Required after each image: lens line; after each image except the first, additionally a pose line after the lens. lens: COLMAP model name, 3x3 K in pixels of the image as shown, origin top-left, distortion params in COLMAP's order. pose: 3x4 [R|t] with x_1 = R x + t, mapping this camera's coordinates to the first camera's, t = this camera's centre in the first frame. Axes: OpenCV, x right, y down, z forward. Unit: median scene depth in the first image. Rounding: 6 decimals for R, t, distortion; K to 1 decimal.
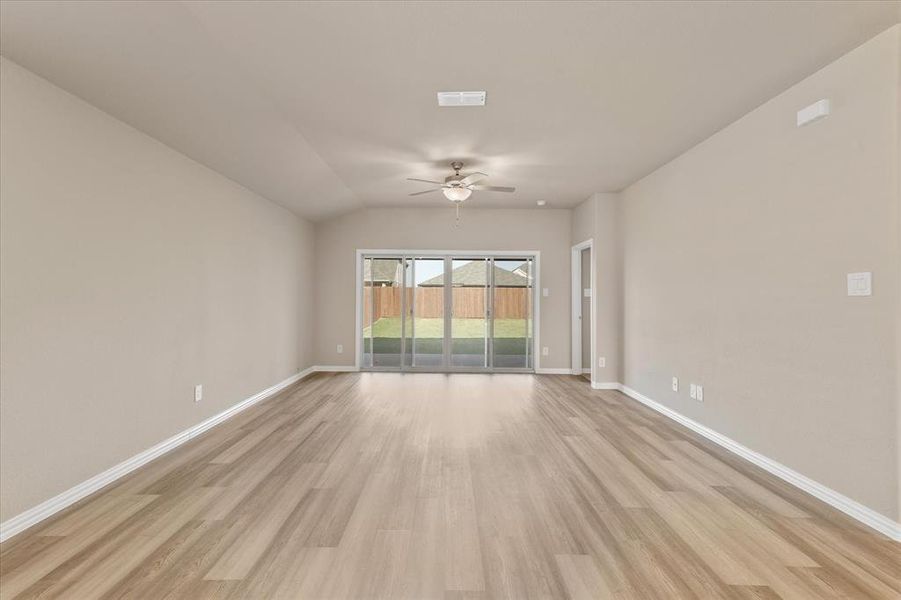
lens RADIAL K [[398.1, 0, 450.5], [0, 398.1, 300.0], [0, 0, 1]] dist [0.014797, -0.000001]
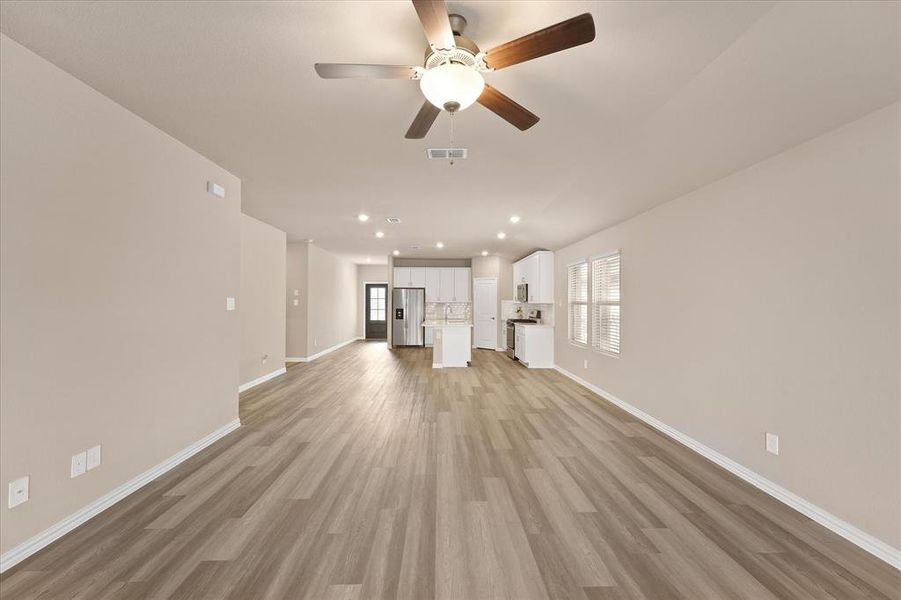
lens RADIAL K [[398.1, 0, 450.5], [0, 398.1, 300.0], [0, 0, 1]] dist [0.014797, -0.000001]
pose [[-0.999639, -0.012474, -0.023808, 0.028542], [-0.012579, 0.999912, 0.004245, -0.041437], [0.023753, 0.004543, -0.999708, 1.485331]]
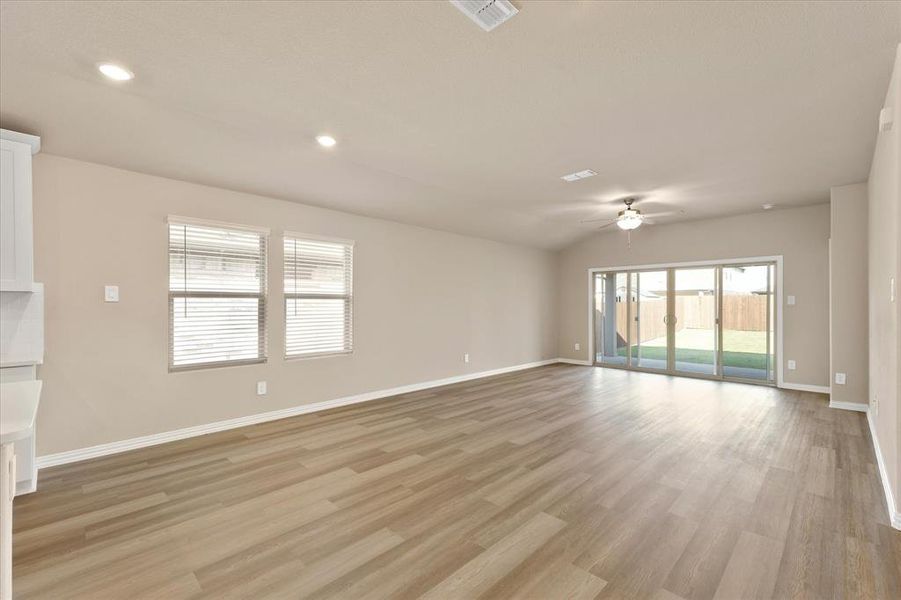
lens RADIAL K [[380.0, 0, 453.0], [0, 380.0, 315.6], [0, 0, 1]] dist [0.000619, -0.000109]
pose [[0.721186, 0.010997, -0.692654, 0.452388], [-0.000702, 0.999885, 0.015144, 0.006570], [0.692741, -0.010436, 0.721111, -0.257887]]
